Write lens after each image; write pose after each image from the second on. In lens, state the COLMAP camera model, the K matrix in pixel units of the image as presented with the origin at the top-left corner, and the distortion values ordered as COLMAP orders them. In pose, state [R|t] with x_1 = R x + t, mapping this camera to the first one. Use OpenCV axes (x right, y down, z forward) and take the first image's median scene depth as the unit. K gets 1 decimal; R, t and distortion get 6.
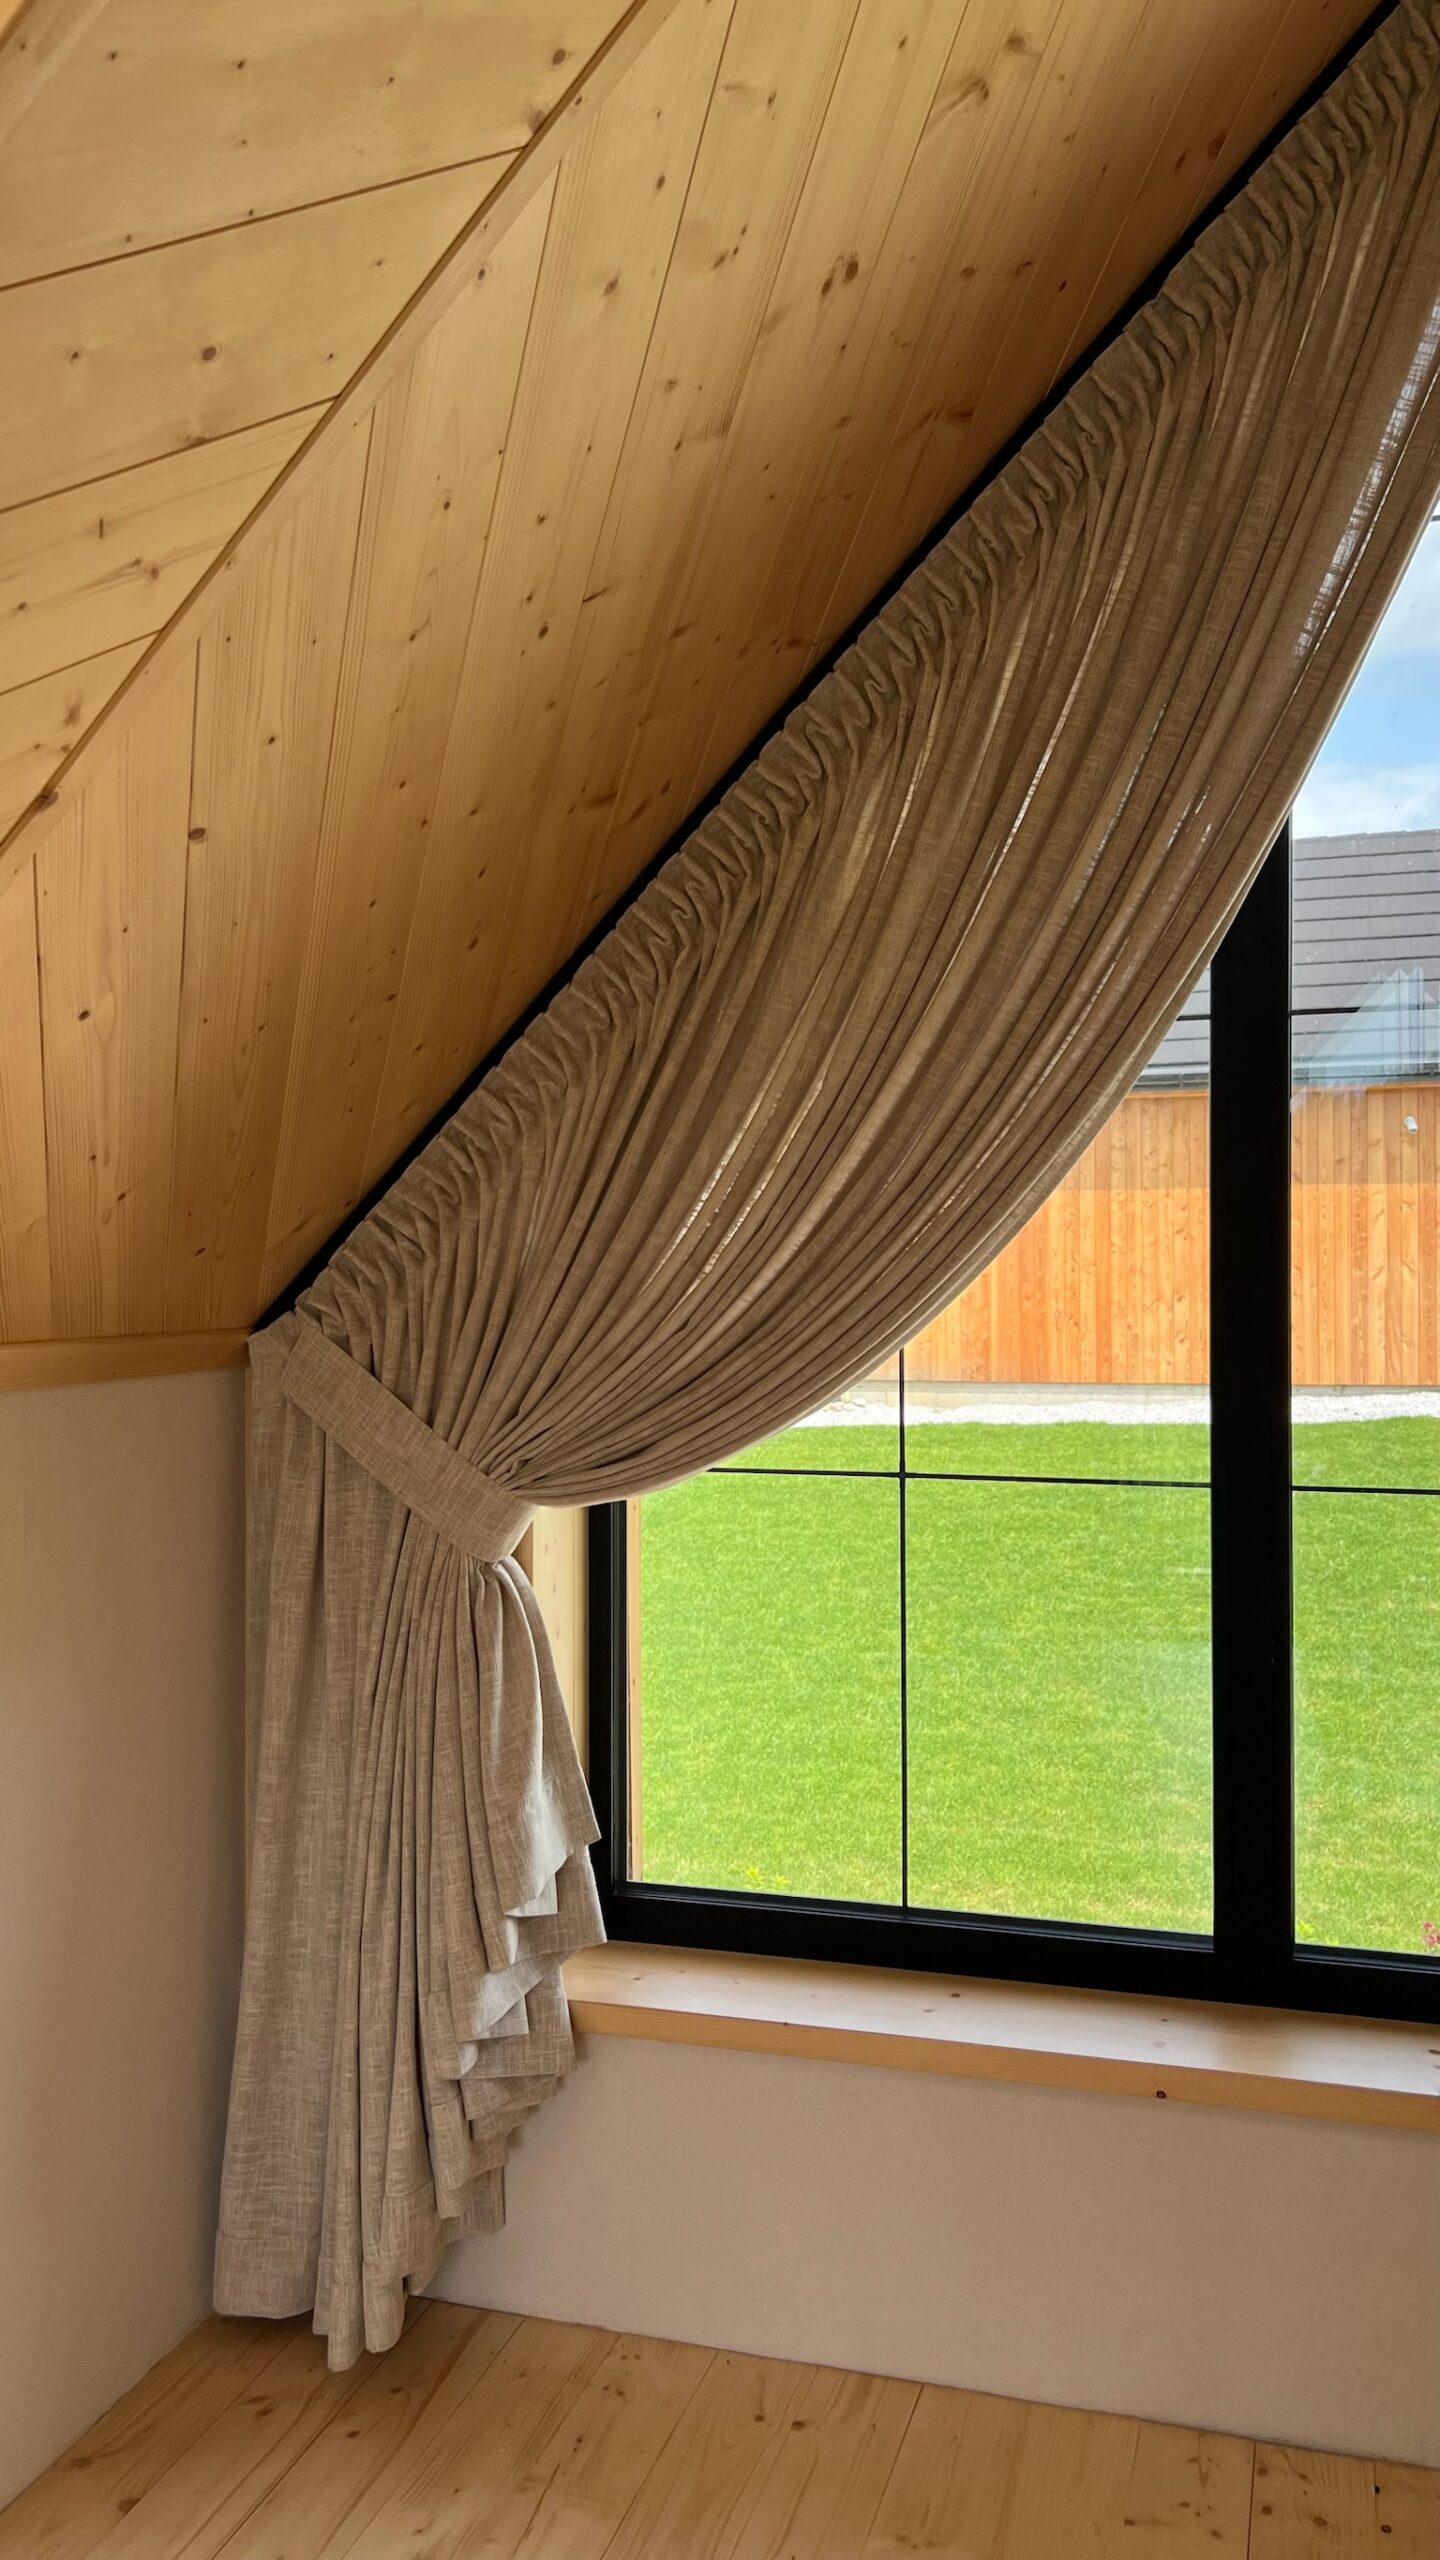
lens RADIAL K [[1935.8, 0, 719.0], [0, 1935.8, 1276.2], [0, 0, 1]] dist [0.031047, -0.011490]
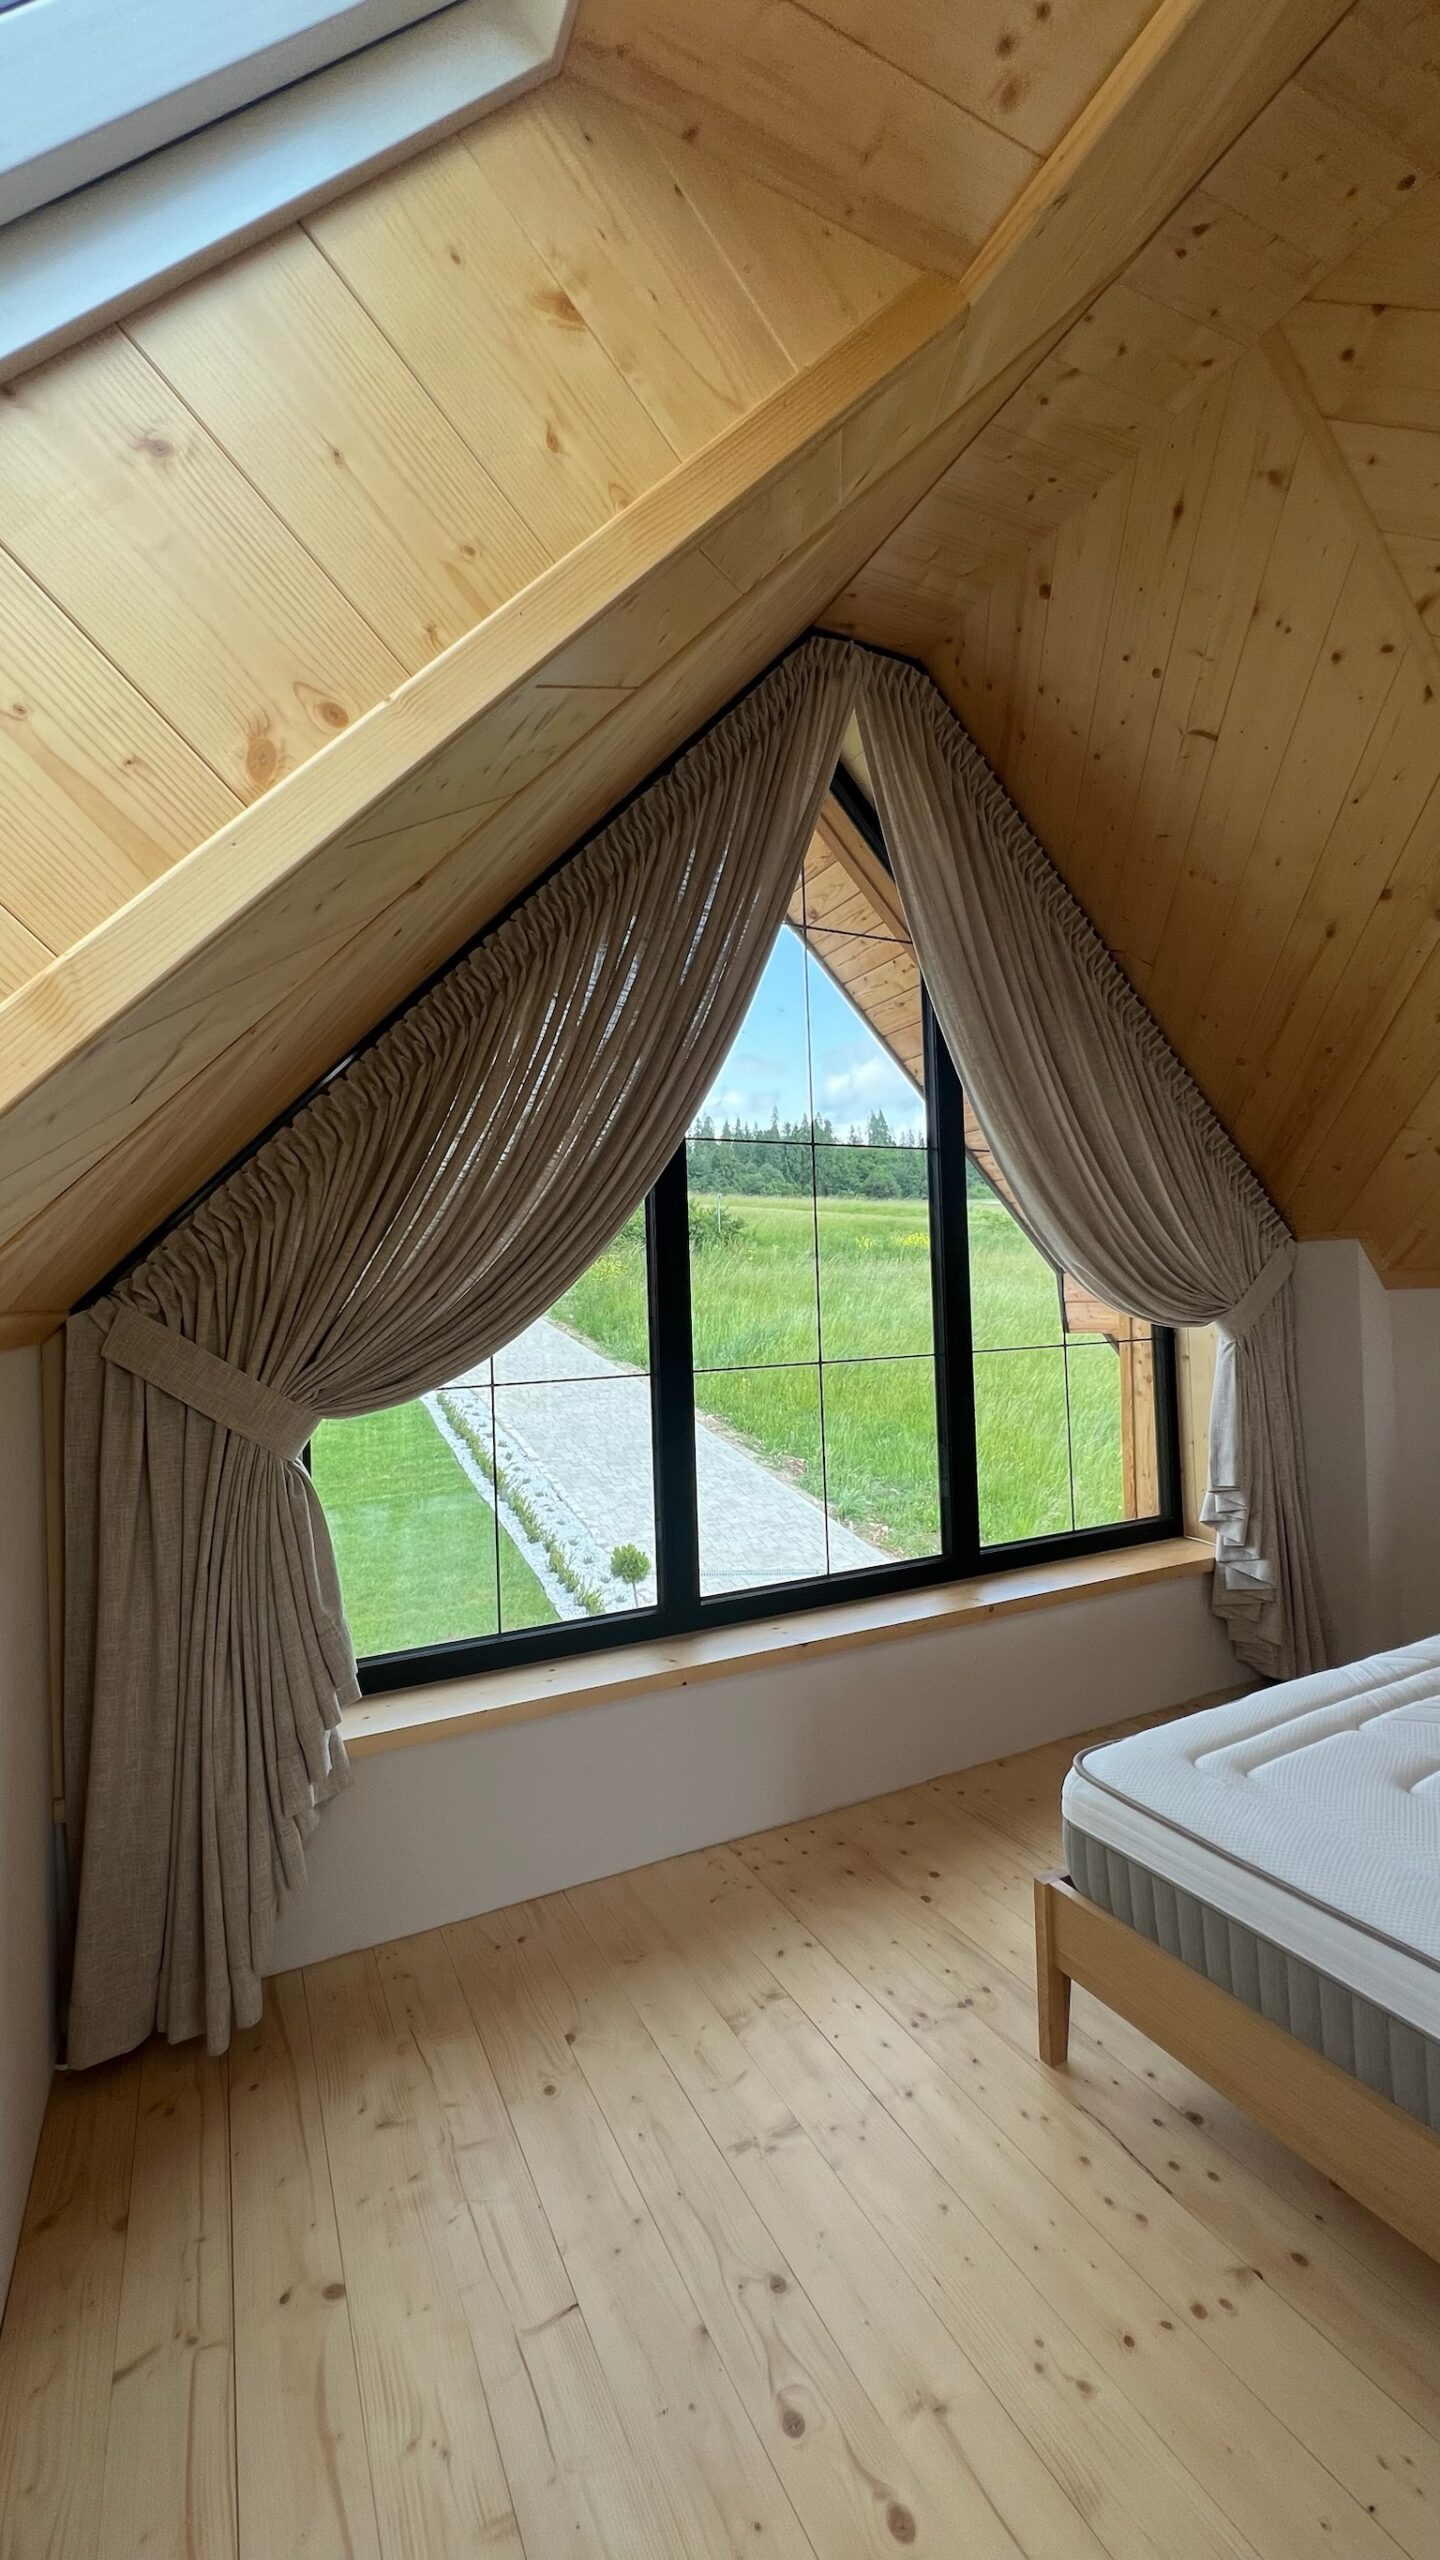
lens RADIAL K [[1025.3, 0, 719.1], [0, 1025.3, 1274.3], [0, 0, 1]] dist [0.000459, -0.000138]
pose [[0.728472, -0.004080, 0.685063, -0.416923], [0.023261, 0.999553, -0.018782, 0.027752], [-0.684680, 0.029617, 0.728241, 0.203456]]
